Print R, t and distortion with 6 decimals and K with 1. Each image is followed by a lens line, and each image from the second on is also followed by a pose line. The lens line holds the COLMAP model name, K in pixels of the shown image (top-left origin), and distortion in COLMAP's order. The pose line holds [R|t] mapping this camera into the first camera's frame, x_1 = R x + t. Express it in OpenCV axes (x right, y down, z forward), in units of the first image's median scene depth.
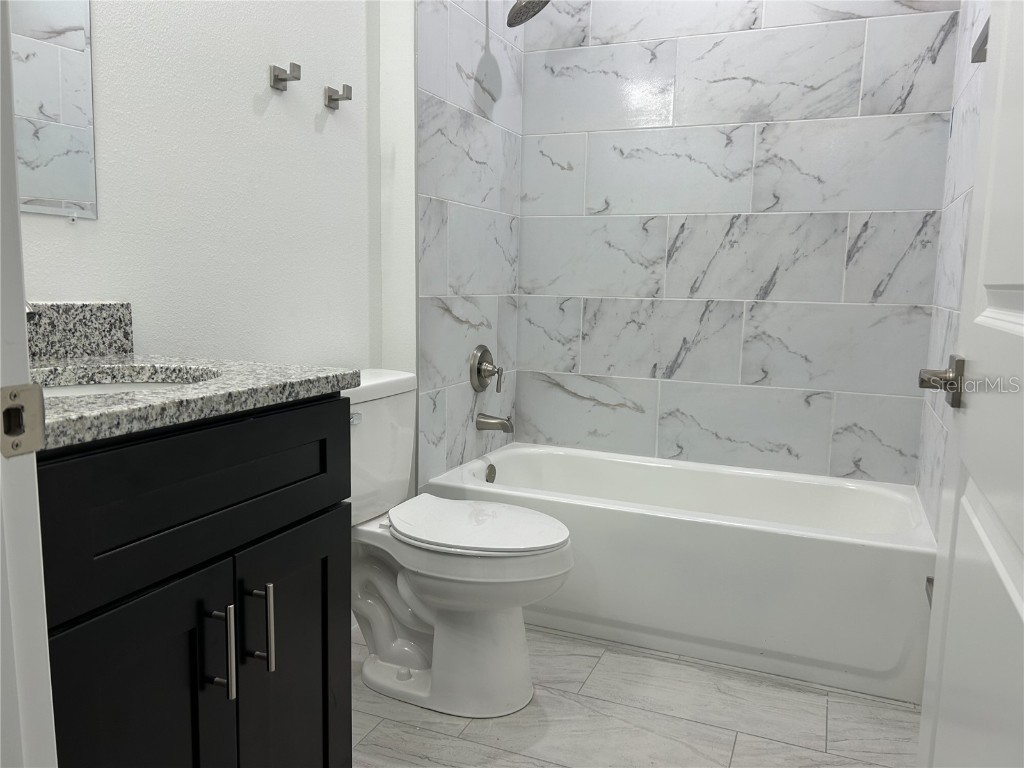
lens RADIAL K [[788.7, 0, 512.1], [0, 788.7, 382.7], [0, 0, 1]] dist [0.029162, -0.021649]
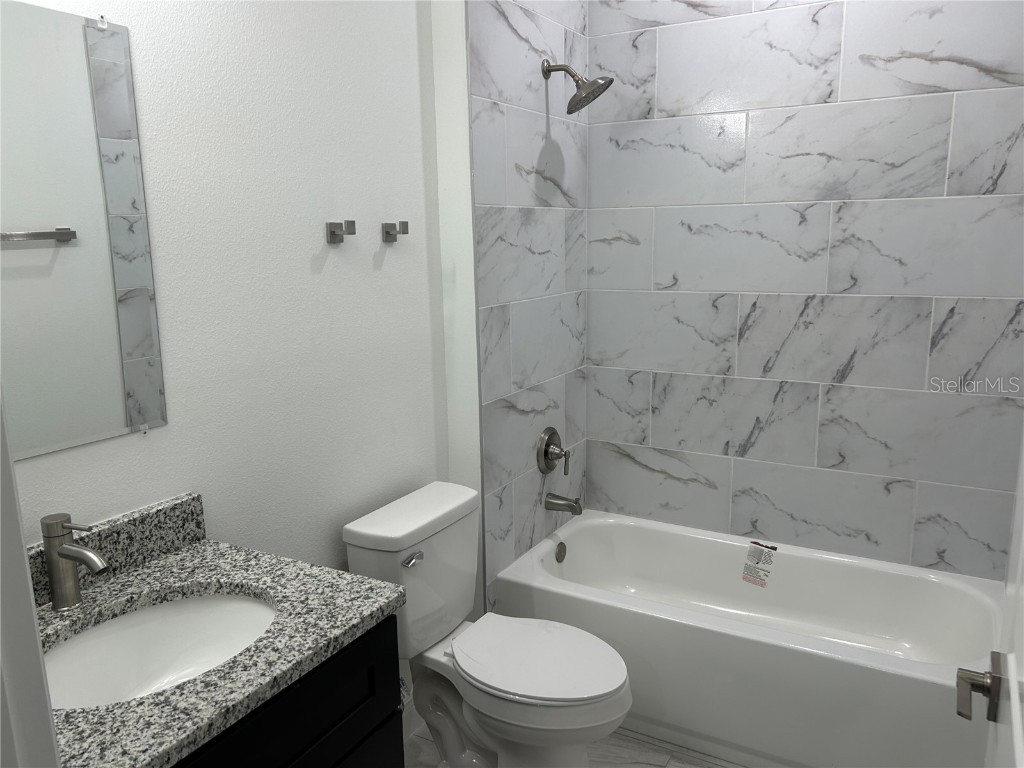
lens RADIAL K [[788.7, 0, 512.8], [0, 788.7, 385.6], [0, 0, 1]] dist [0.029162, -0.021649]
pose [[0.992736, -0.013538, -0.119553, 0.039562], [0.020870, 0.997962, 0.060294, -0.176639], [0.118493, -0.062351, 0.990995, -0.001826]]
